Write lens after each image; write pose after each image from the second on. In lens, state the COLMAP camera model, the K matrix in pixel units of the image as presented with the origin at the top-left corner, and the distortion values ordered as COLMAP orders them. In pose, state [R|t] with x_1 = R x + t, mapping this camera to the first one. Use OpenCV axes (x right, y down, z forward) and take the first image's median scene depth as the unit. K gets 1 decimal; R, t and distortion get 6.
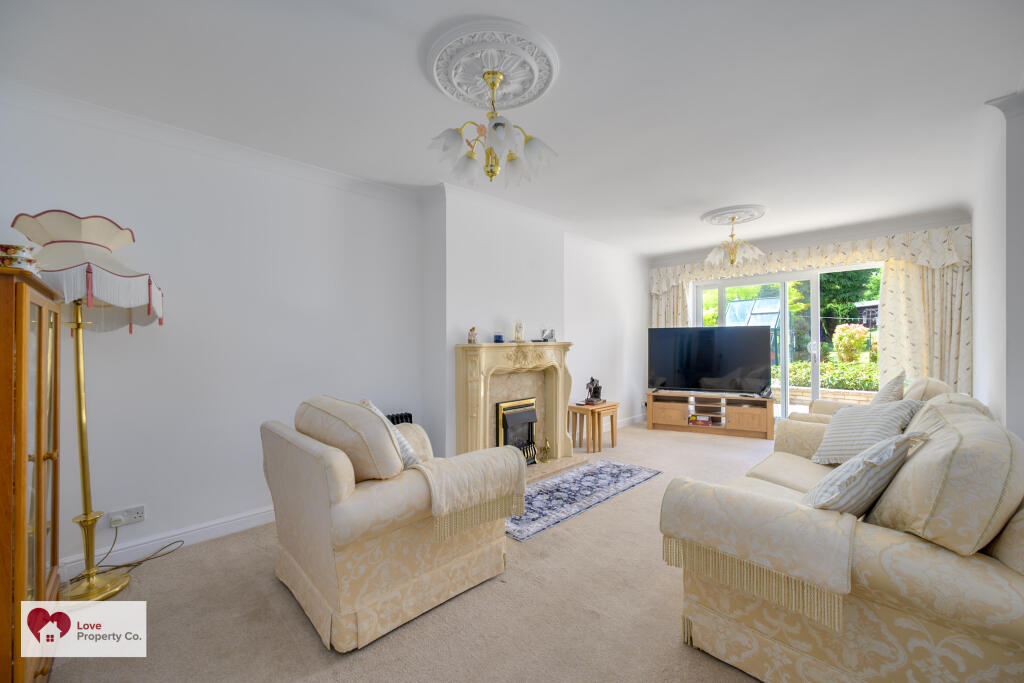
lens RADIAL K [[408.7, 0, 511.6], [0, 408.7, 341.1], [0, 0, 1]] dist [0.001292, 0.000605]
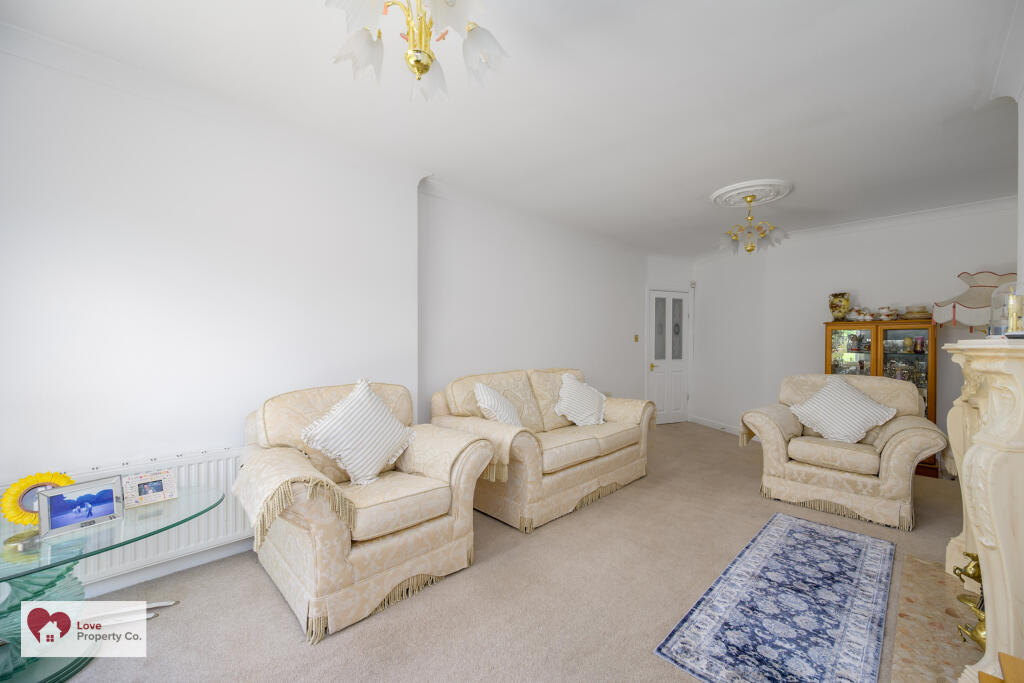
lens RADIAL K [[408.7, 0, 512.0], [0, 408.7, 342.9], [0, 0, 1]] dist [0.001292, 0.000605]
pose [[-0.999934, -0.003751, -0.010842, 0.479076], [-0.003717, 0.999988, -0.003075, 0.005803], [0.010853, -0.003034, -0.999936, 1.302816]]
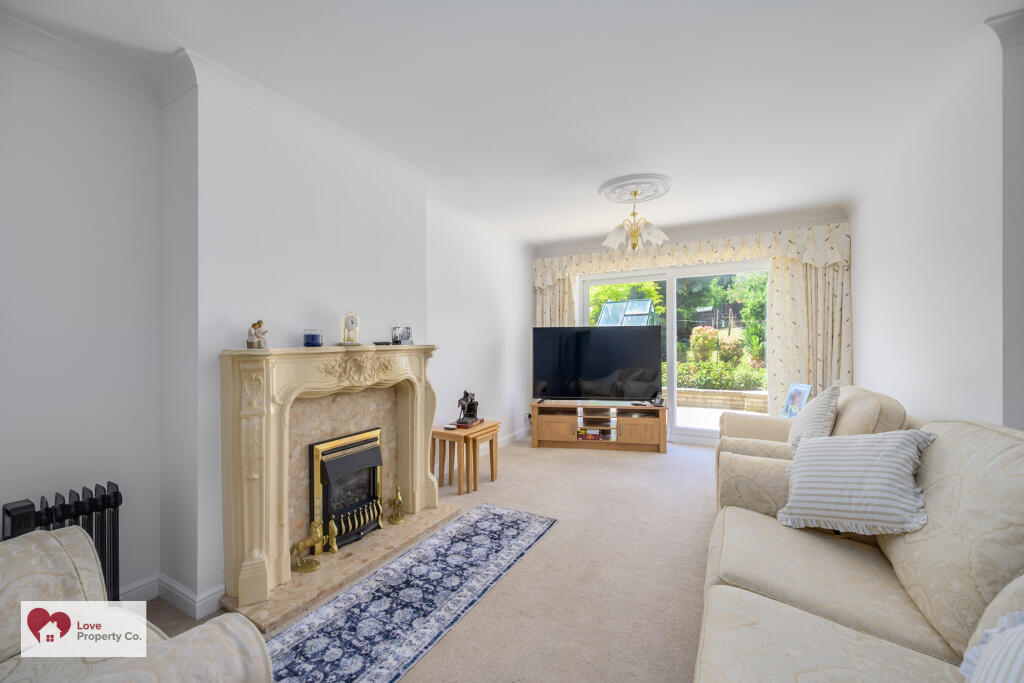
lens RADIAL K [[408.7, 0, 508.5], [0, 408.7, 343.8], [0, 0, 1]] dist [0.001292, 0.000605]
pose [[0.959408, -0.001615, 0.282018, 0.068722], [-0.000082, 0.999982, 0.006005, -0.003781], [-0.282023, -0.005784, 0.959390, 0.290187]]
